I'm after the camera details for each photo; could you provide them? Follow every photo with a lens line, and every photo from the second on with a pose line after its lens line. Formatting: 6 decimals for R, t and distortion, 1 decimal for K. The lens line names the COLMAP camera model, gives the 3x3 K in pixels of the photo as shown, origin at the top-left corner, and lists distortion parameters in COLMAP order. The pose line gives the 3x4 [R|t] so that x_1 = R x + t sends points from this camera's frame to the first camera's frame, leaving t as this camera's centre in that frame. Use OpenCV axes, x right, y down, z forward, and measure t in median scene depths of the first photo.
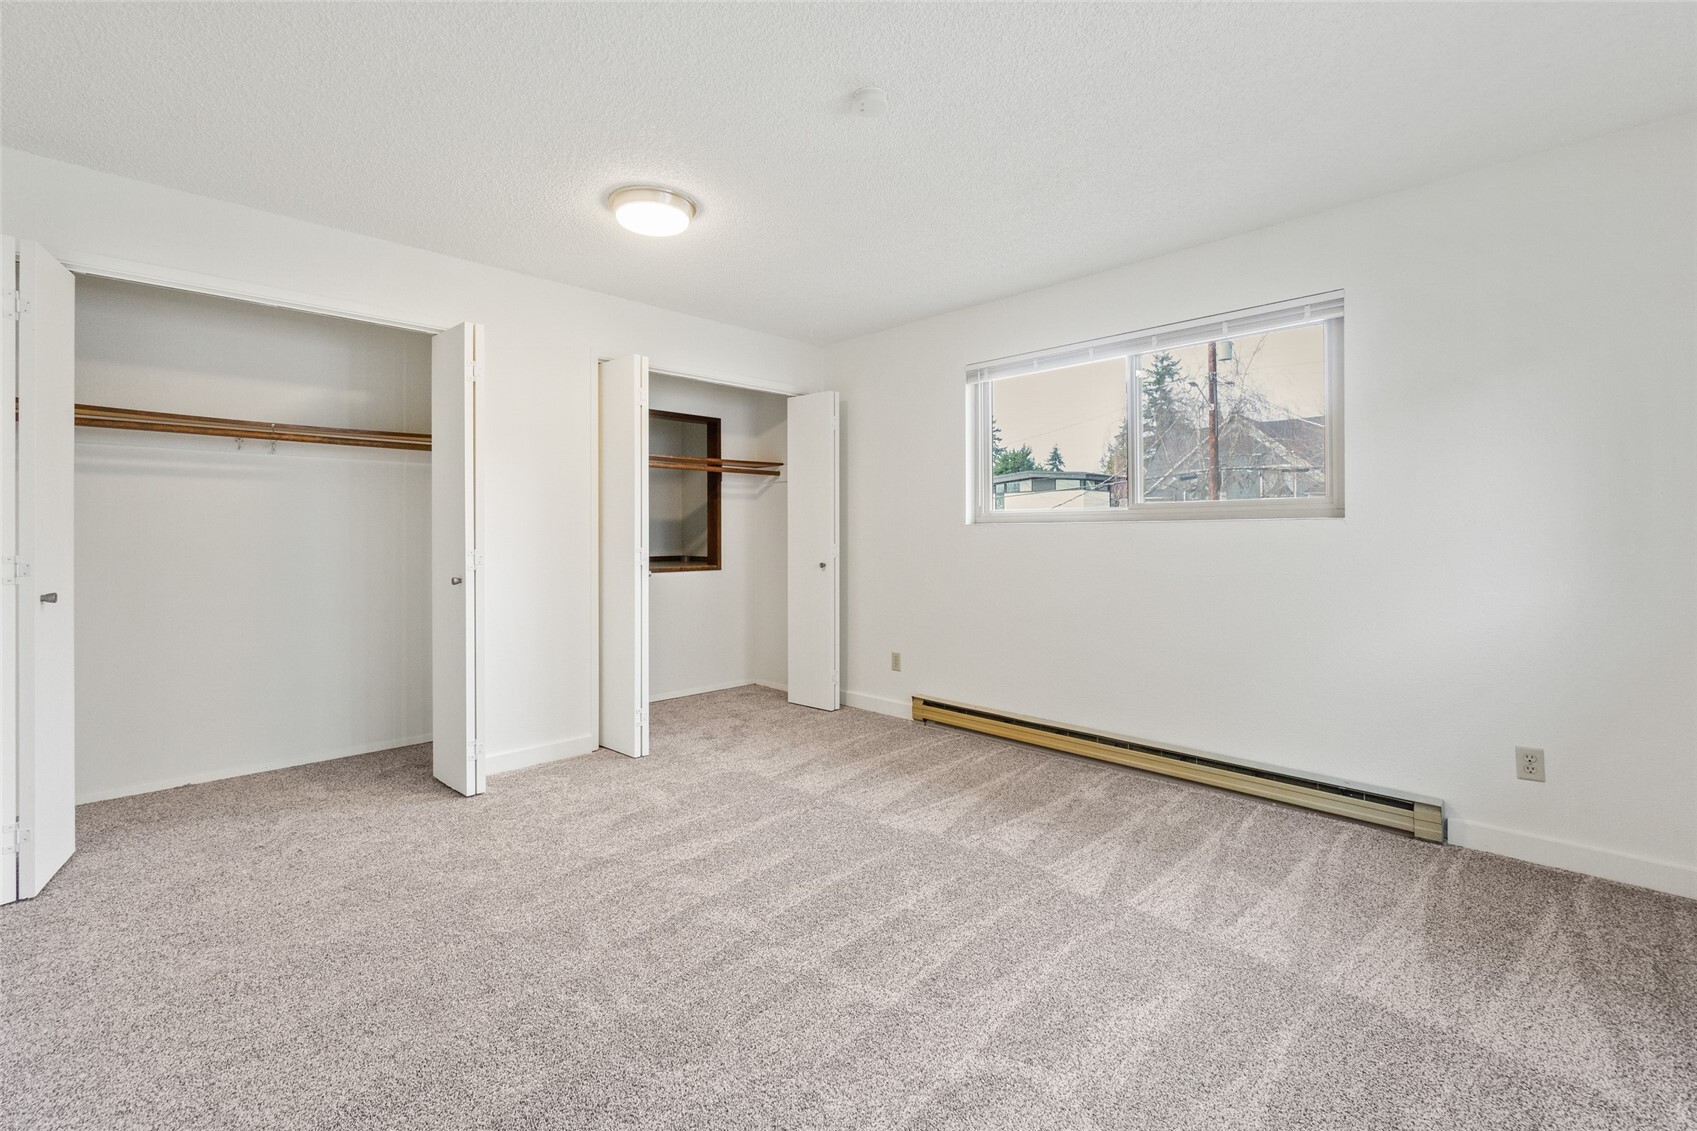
lens RADIAL K [[757.9, 0, 857.1], [0, 757.9, 560.1], [0, 0, 1]] dist [-0.004343, -0.000086]
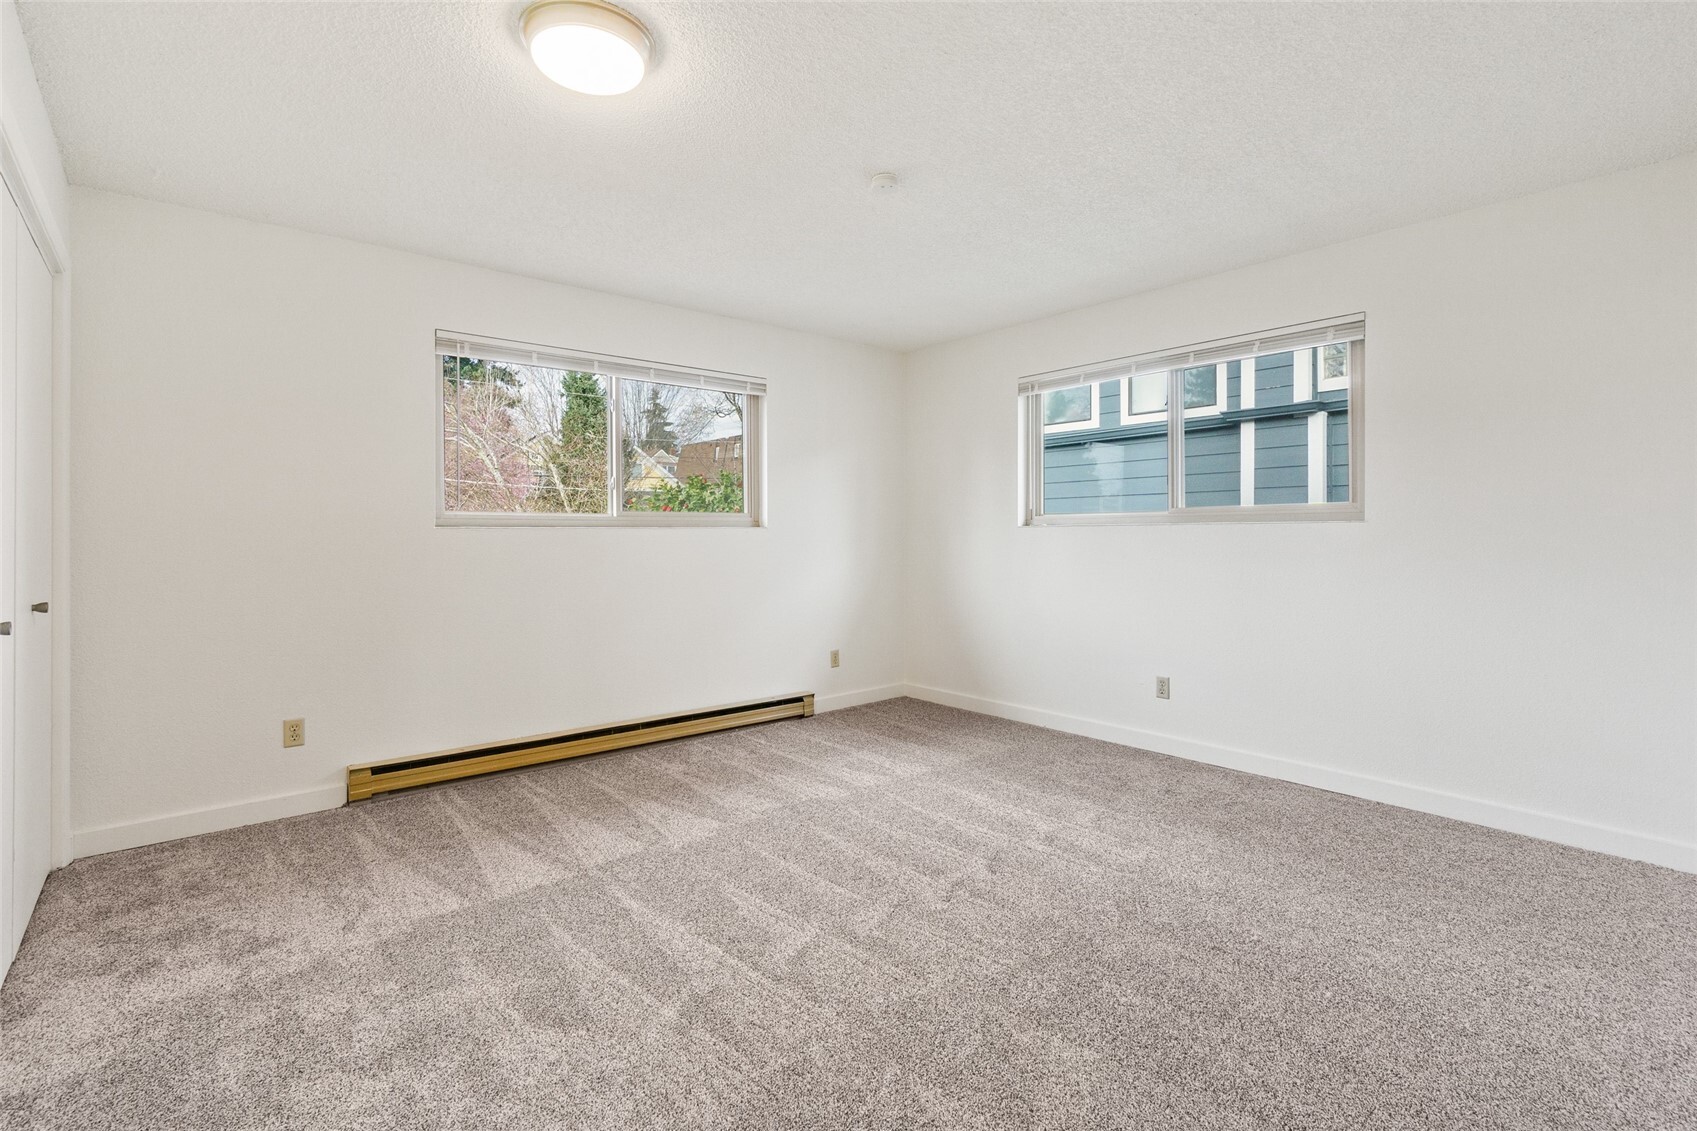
lens RADIAL K [[757.9, 0, 856.6], [0, 757.9, 550.3], [0, 0, 1]] dist [-0.004343, -0.000086]
pose [[0.064403, -0.015173, 0.997809, -0.865584], [0.038788, 0.999167, 0.012690, -0.022971], [-0.997170, 0.037886, 0.064938, 0.690809]]
